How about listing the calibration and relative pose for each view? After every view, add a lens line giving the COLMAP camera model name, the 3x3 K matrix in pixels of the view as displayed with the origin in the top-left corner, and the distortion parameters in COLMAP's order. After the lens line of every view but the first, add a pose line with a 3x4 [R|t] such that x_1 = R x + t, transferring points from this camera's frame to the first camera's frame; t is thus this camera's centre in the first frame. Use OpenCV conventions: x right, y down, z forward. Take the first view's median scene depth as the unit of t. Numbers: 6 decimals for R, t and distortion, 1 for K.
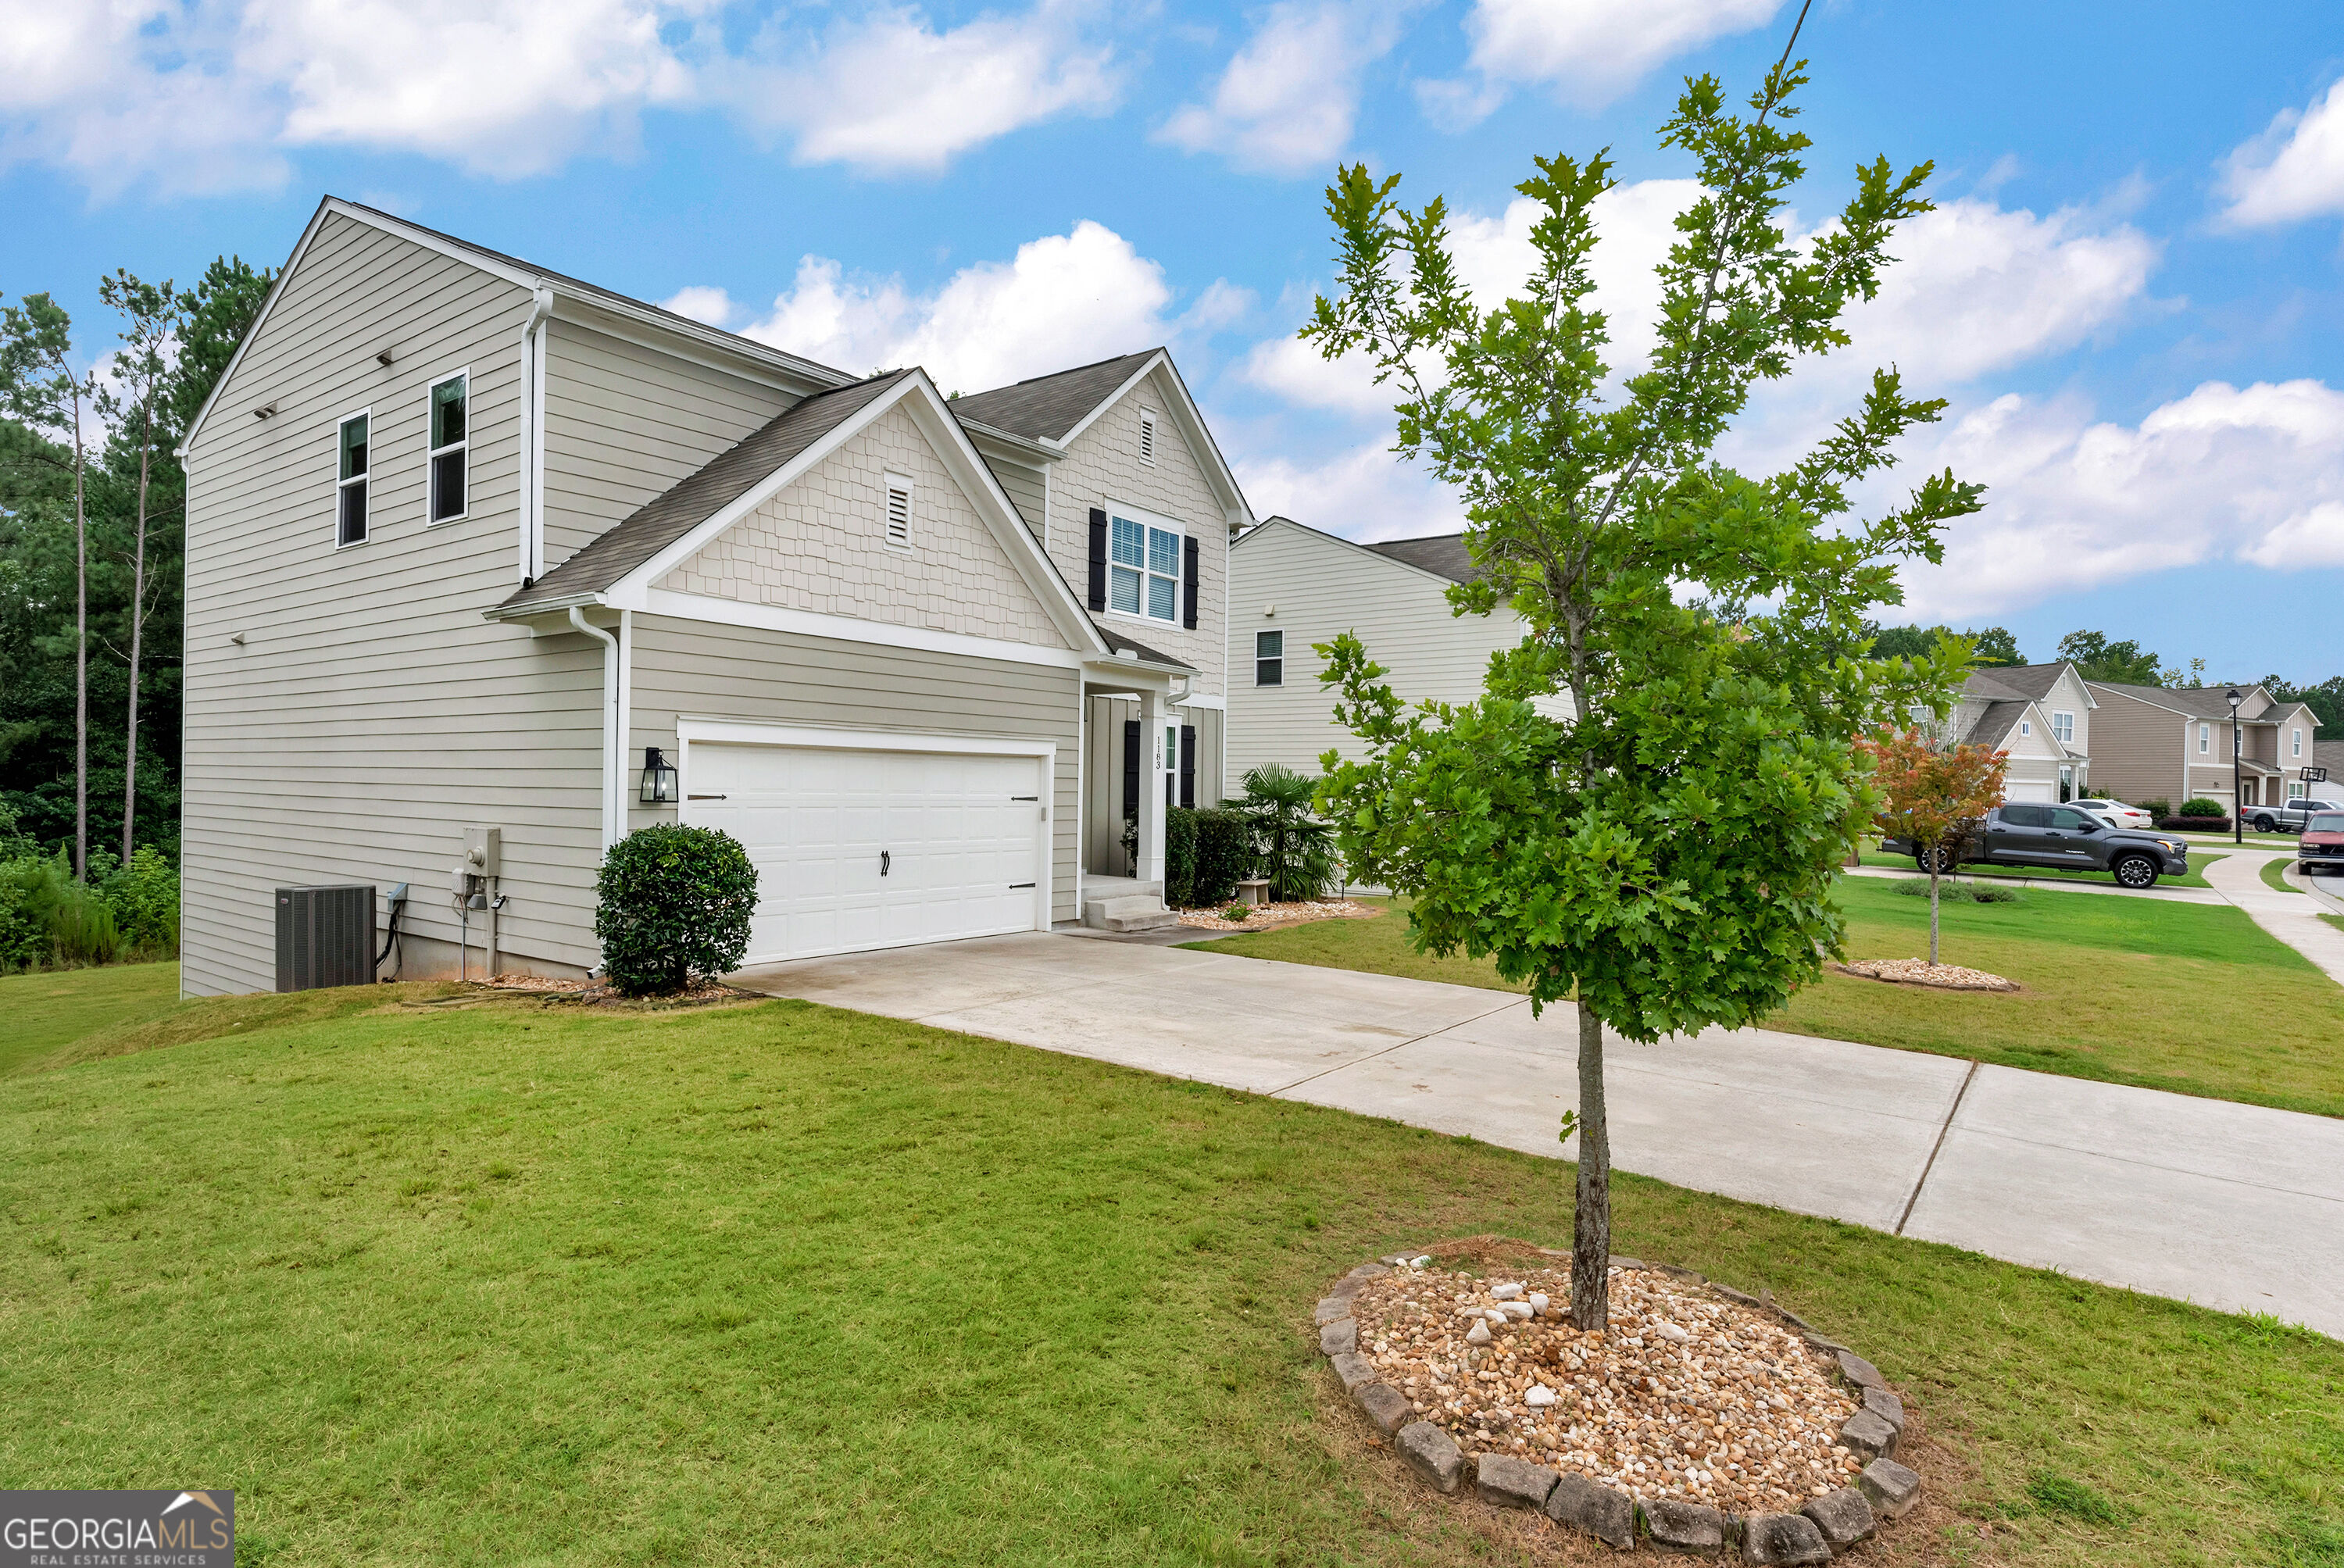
lens RADIAL K [[1240.3, 0, 1178.5], [0, 1240.3, 794.0], [0, 0, 1]] dist [-0.000271, -0.000603]
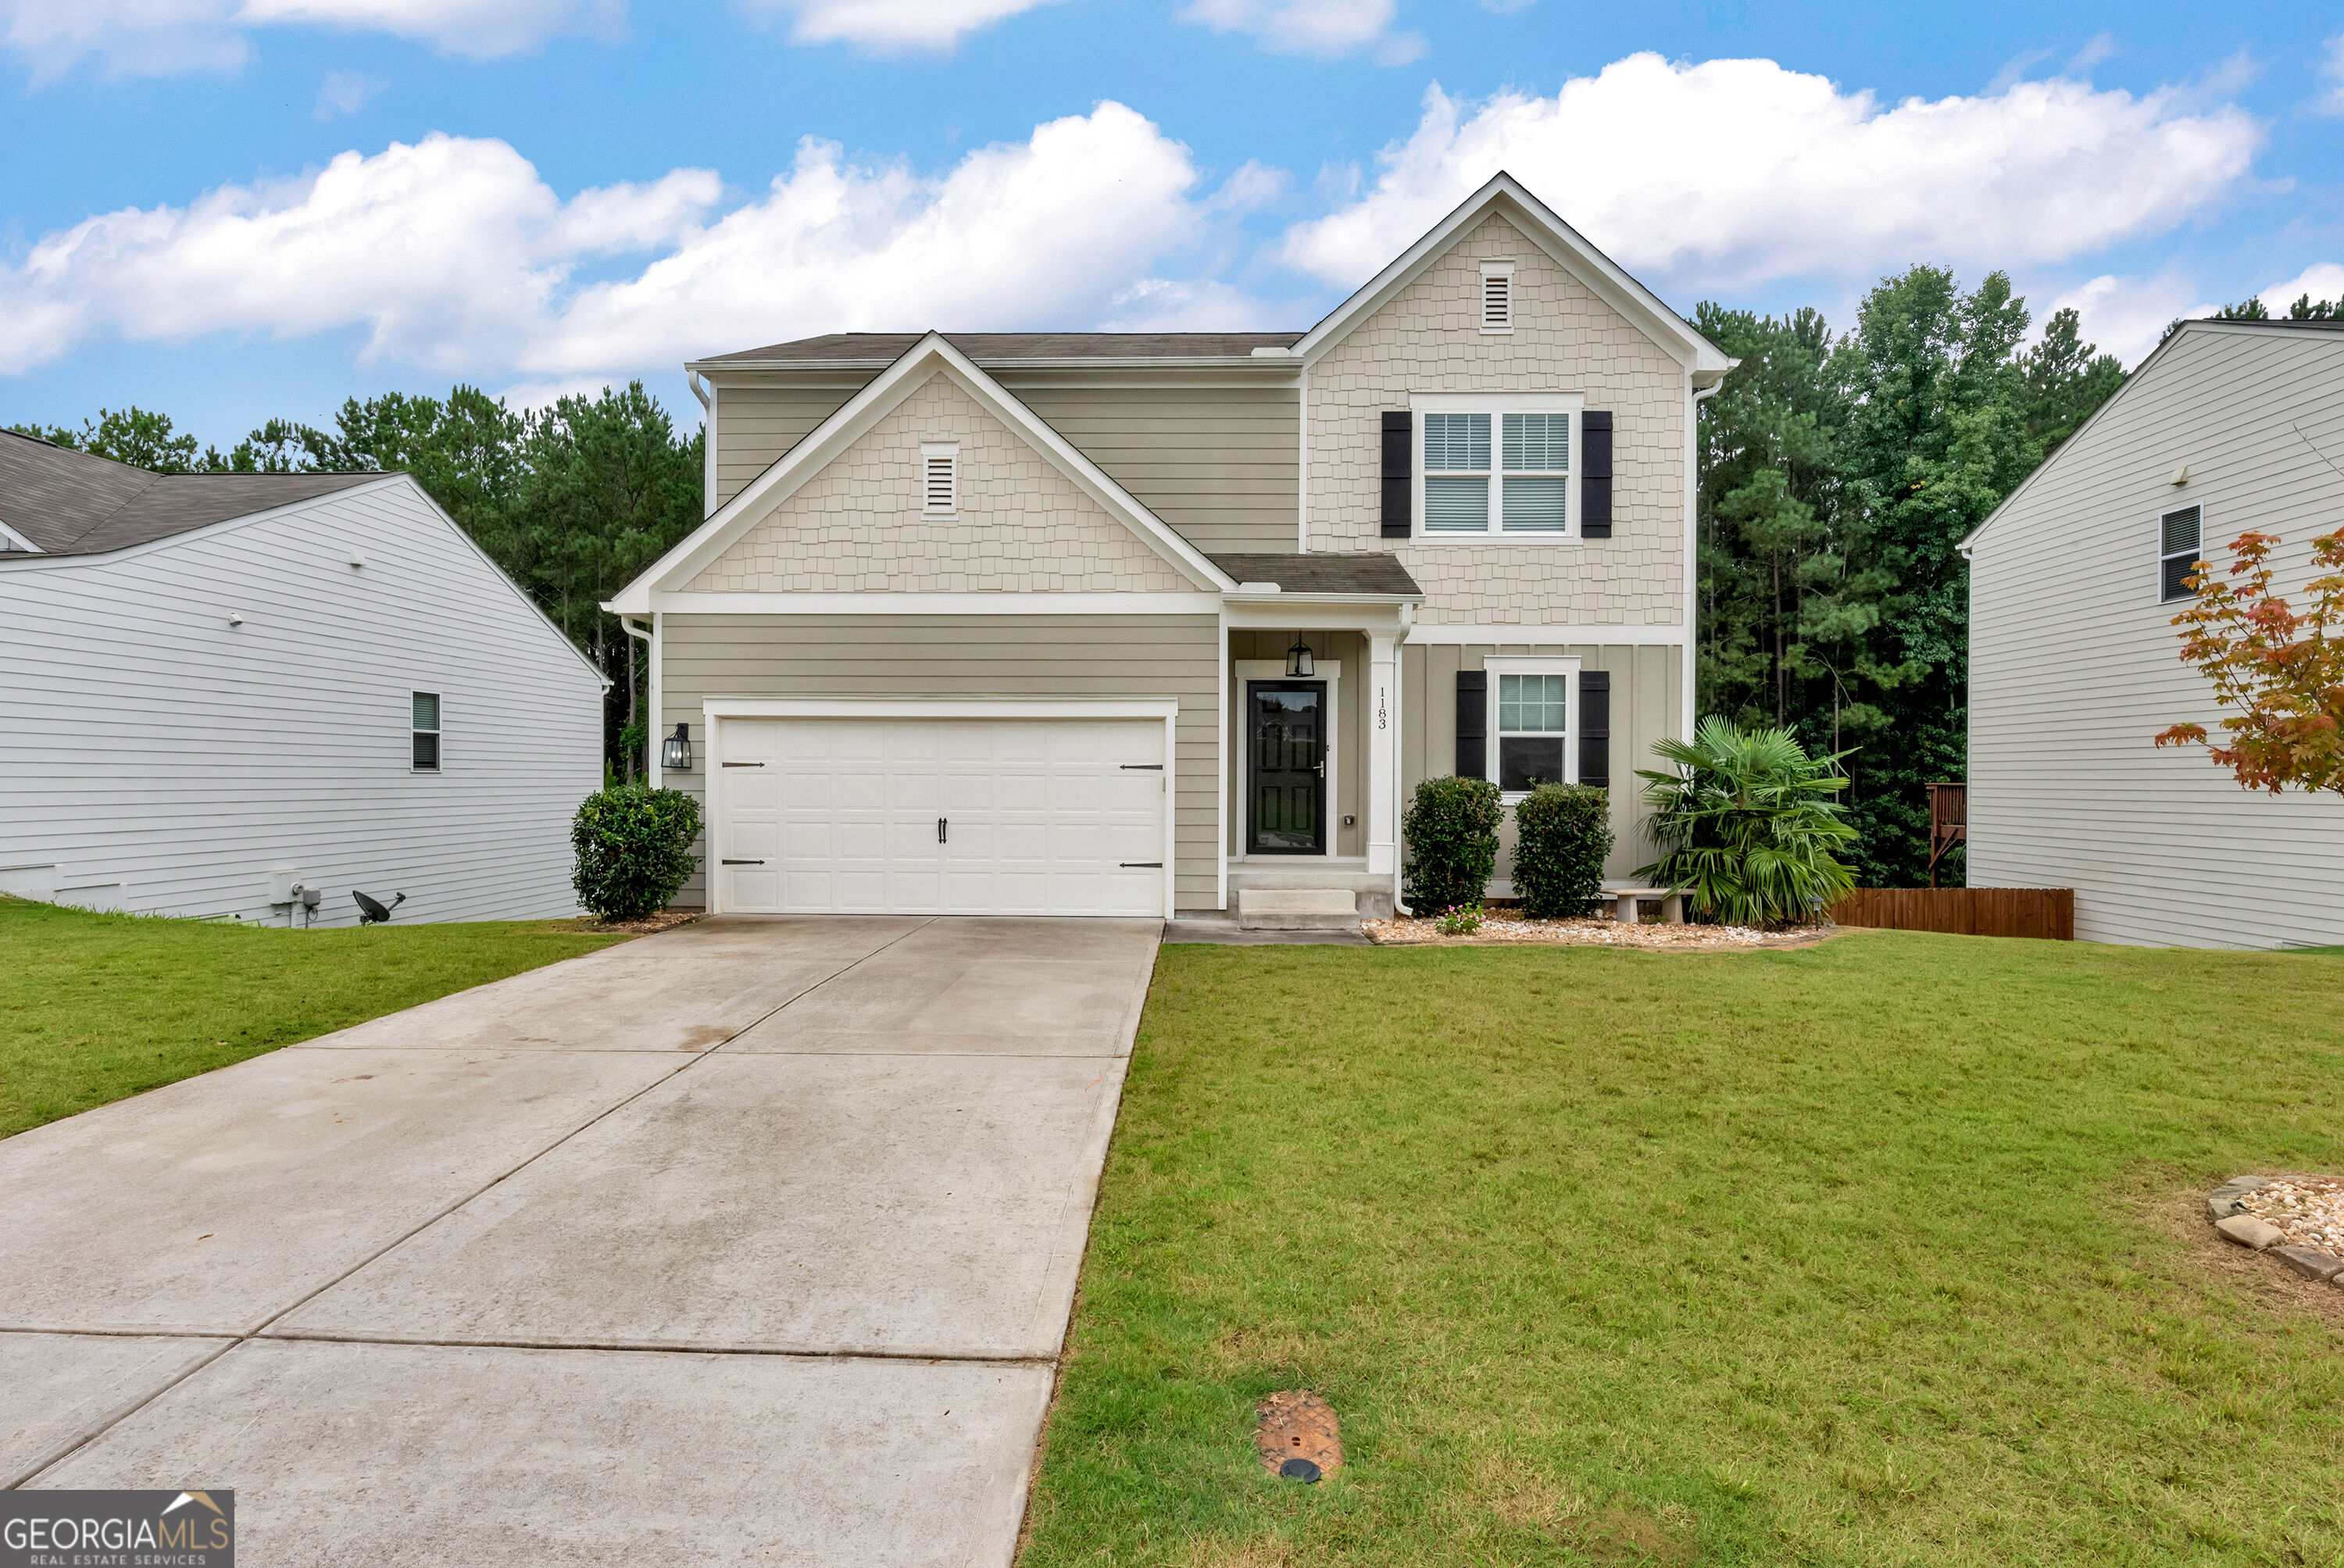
lens RADIAL K [[1240.3, 0, 1166.7], [0, 1240.3, 787.4], [0, 0, 1]] dist [-0.000271, -0.000603]
pose [[0.565438, -0.010036, -0.824729, 0.614506], [-0.001279, 0.999914, -0.013044, 0.029537], [0.824790, 0.008431, 0.565377, 0.512687]]
